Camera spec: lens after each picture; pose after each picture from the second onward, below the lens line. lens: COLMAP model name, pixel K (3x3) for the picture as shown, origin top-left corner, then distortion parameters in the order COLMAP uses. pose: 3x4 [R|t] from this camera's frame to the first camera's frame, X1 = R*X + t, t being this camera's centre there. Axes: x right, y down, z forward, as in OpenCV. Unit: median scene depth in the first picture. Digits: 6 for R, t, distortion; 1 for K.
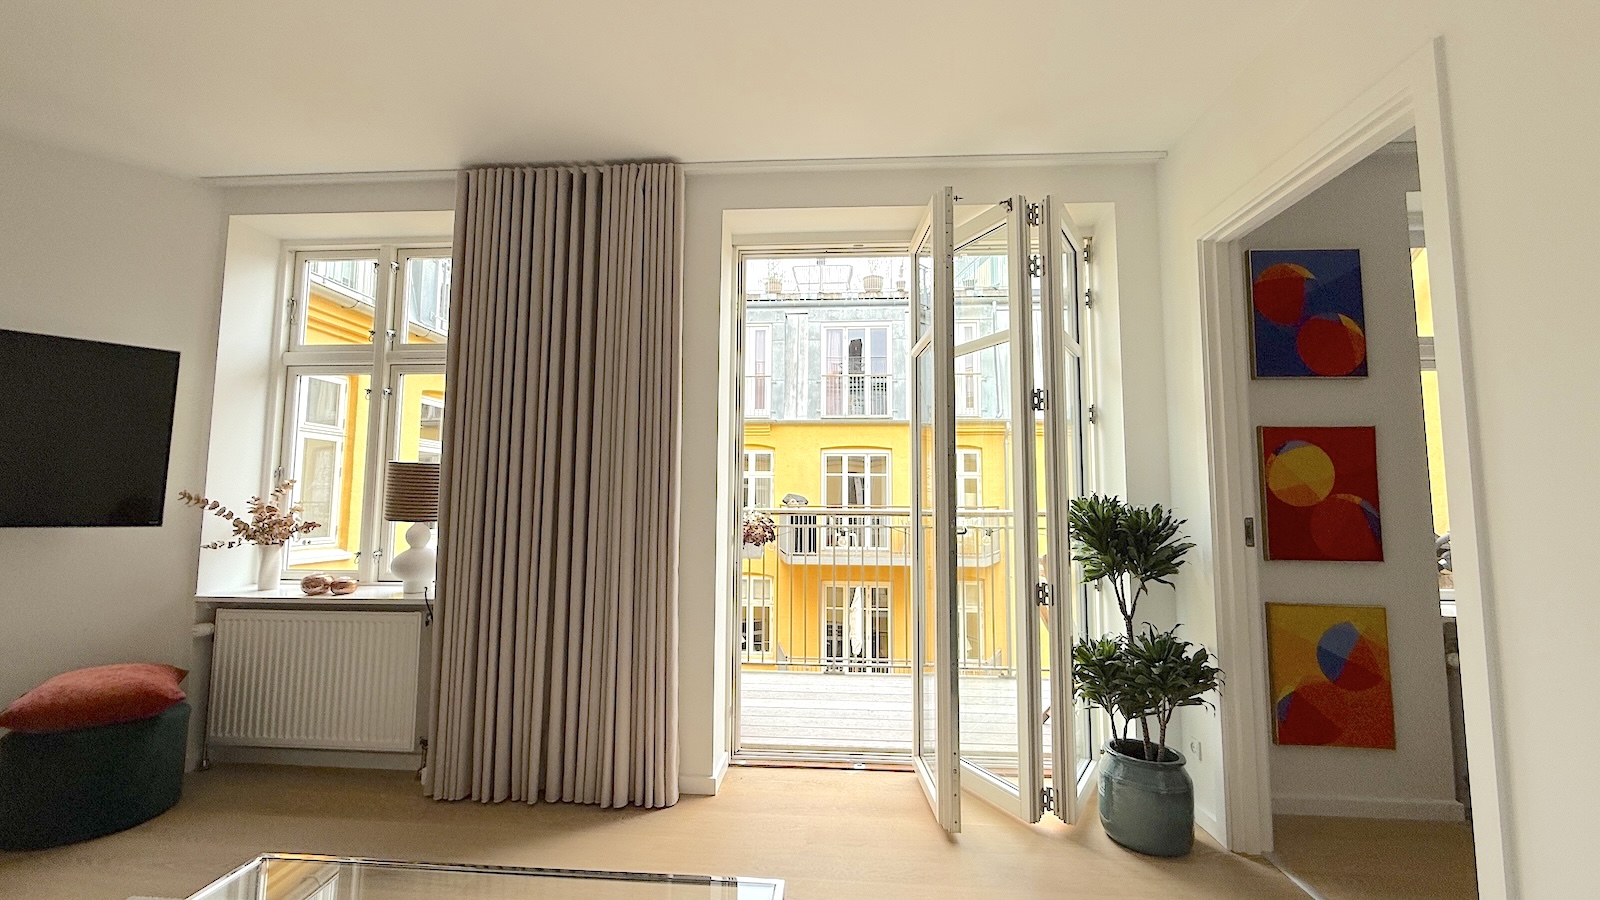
lens RADIAL K [[630.9, 0, 802.8], [0, 630.9, 457.0], [0, 0, 1]] dist [0.000734, 0.000294]
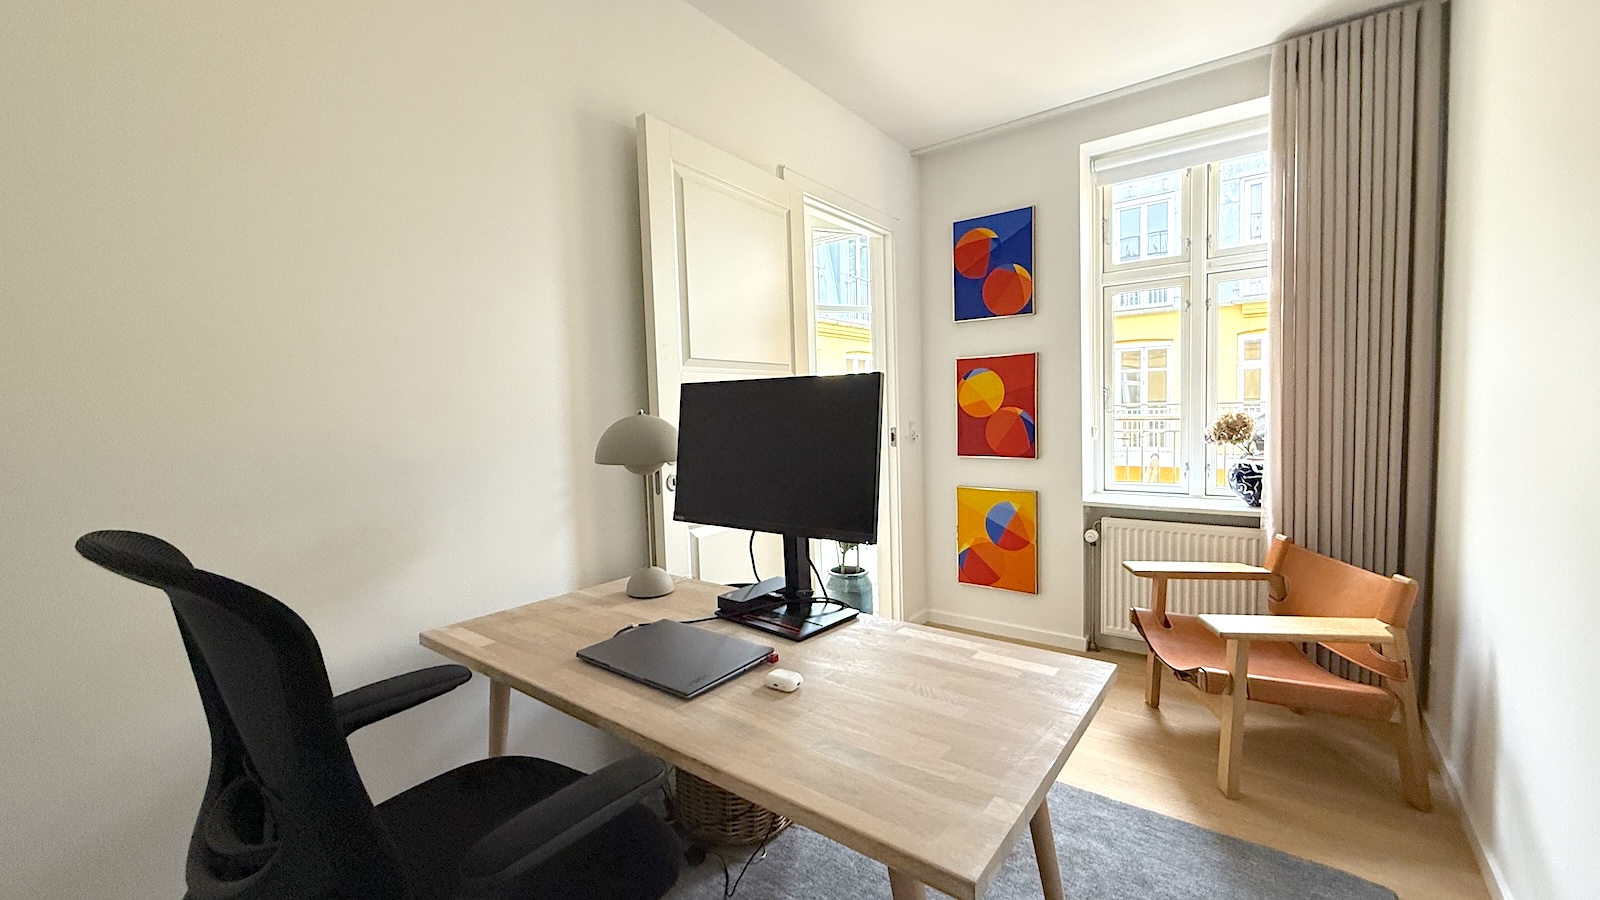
lens RADIAL K [[630.9, 0, 799.1], [0, 630.9, 449.8], [0, 0, 1]] dist [0.000734, 0.000294]
pose [[0.831204, 0.008211, -0.555907, 1.215725], [0.072915, 0.989644, 0.123642, -0.047513], [0.551166, -0.143306, 0.821997, -0.333575]]
